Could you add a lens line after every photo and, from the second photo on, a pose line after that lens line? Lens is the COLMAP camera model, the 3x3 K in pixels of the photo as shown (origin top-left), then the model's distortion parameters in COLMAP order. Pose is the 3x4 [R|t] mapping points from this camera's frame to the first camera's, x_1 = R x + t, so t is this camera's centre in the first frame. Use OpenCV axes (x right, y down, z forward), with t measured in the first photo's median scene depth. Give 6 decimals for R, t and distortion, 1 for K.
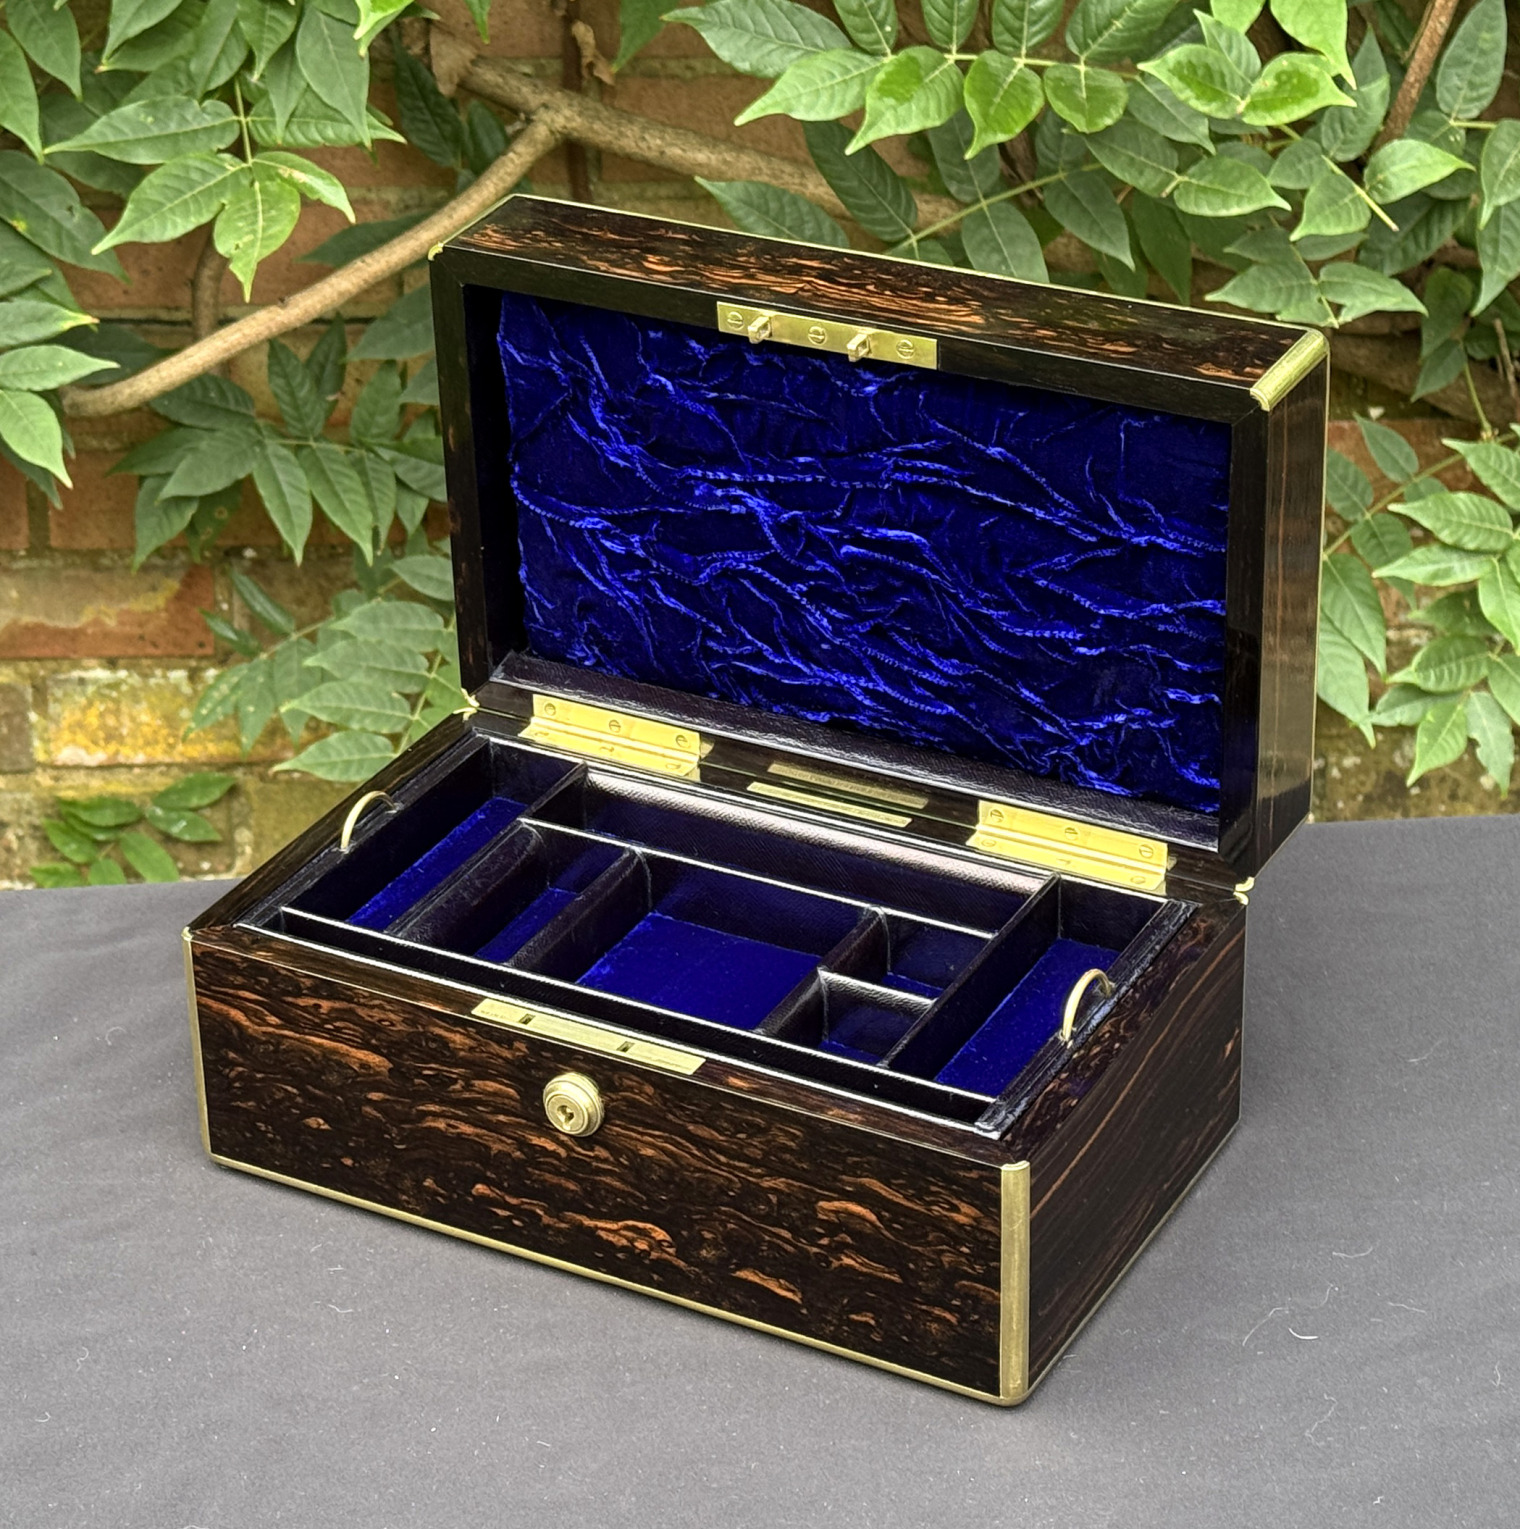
lens RADIAL K [[4244.9, 0, 573.4], [0, 4244.9, 755.7], [0, 0, 1]] dist [0.197114, 0.000000]
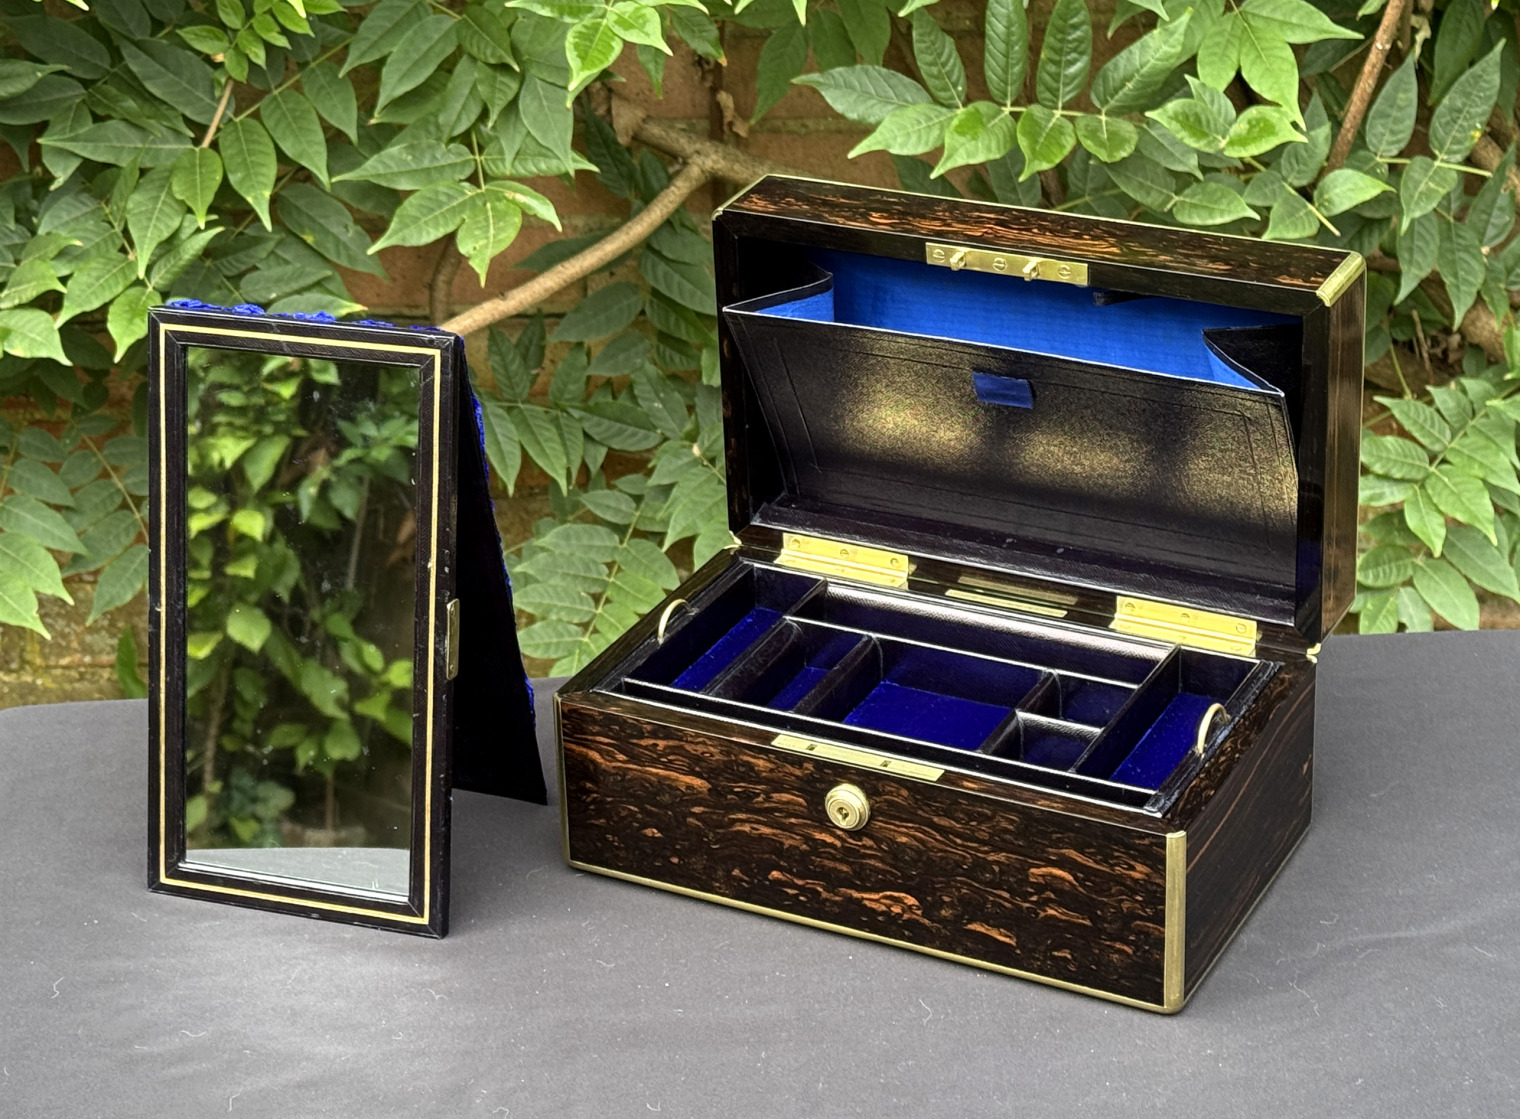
lens RADIAL K [[3451.8, 0, 643.8], [0, 3451.8, 452.4], [0, 0, 1]] dist [0.162429, 0.000000]
pose [[0.999569, -0.015126, 0.025142, -0.091645], [0.017176, 0.996364, -0.083448, 0.058210], [-0.023788, 0.083844, 0.996195, -0.139352]]
